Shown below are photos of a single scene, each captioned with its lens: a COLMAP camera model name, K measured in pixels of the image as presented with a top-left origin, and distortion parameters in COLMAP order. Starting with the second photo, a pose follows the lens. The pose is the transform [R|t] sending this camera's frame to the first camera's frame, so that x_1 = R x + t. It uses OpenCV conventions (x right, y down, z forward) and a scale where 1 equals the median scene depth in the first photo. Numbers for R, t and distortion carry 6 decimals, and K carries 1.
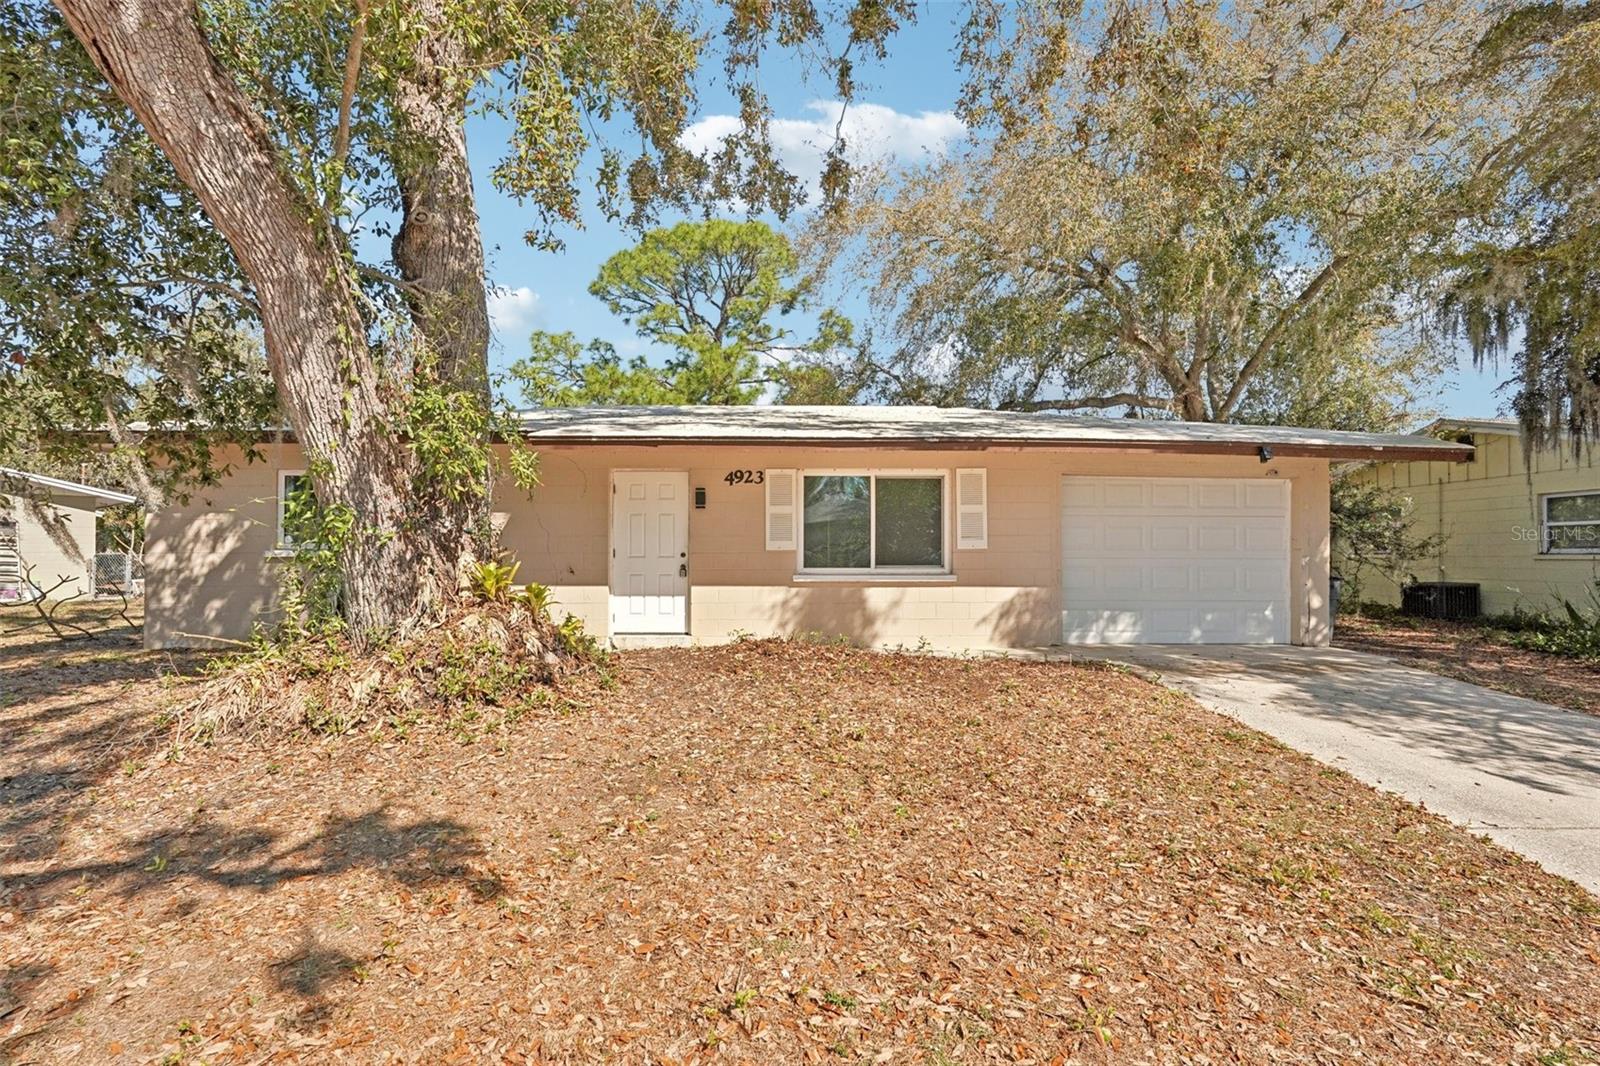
lens RADIAL K [[740.7, 0, 795.7], [0, 740.7, 551.2], [0, 0, 1]] dist [-0.002836, 0.000454]
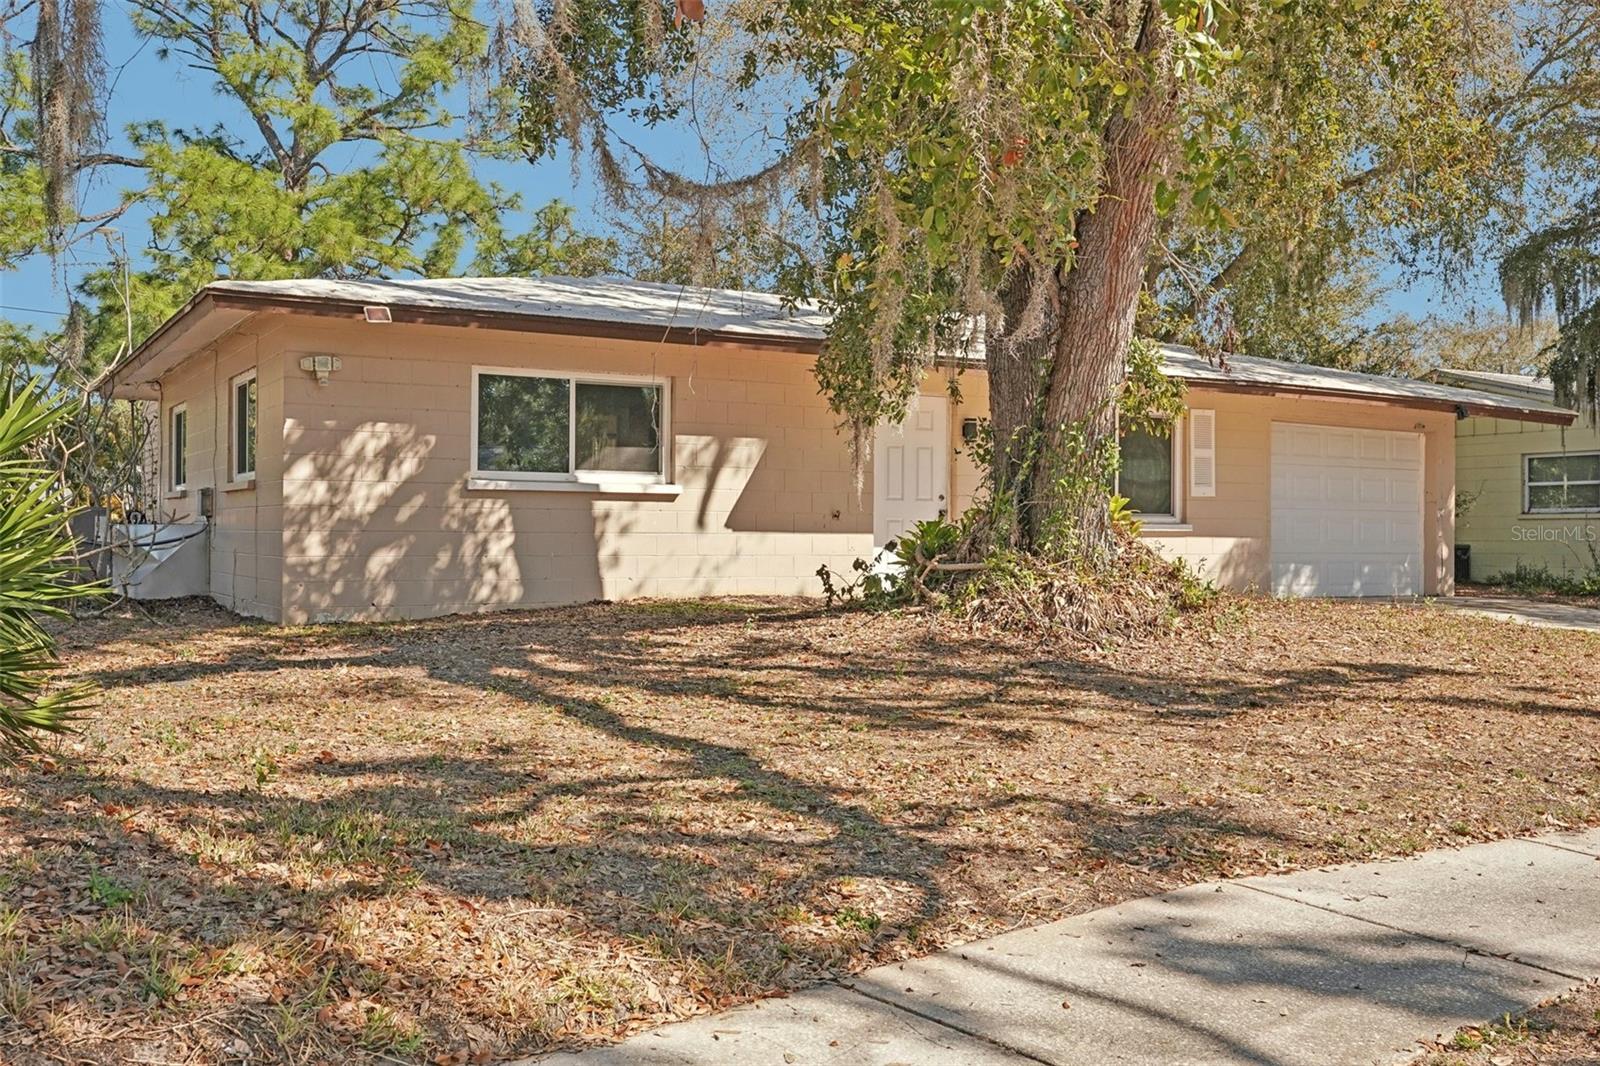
lens RADIAL K [[1425.5, 0, 800.0], [0, 1425.5, 533.0], [0, 0, 1]] dist [0.023152, -0.008492]
pose [[0.877912, 0.006150, 0.478783, -1.055726], [-0.010890, 0.999915, 0.007124, 0.035687], [-0.478698, -0.011469, 0.877905, -0.328991]]
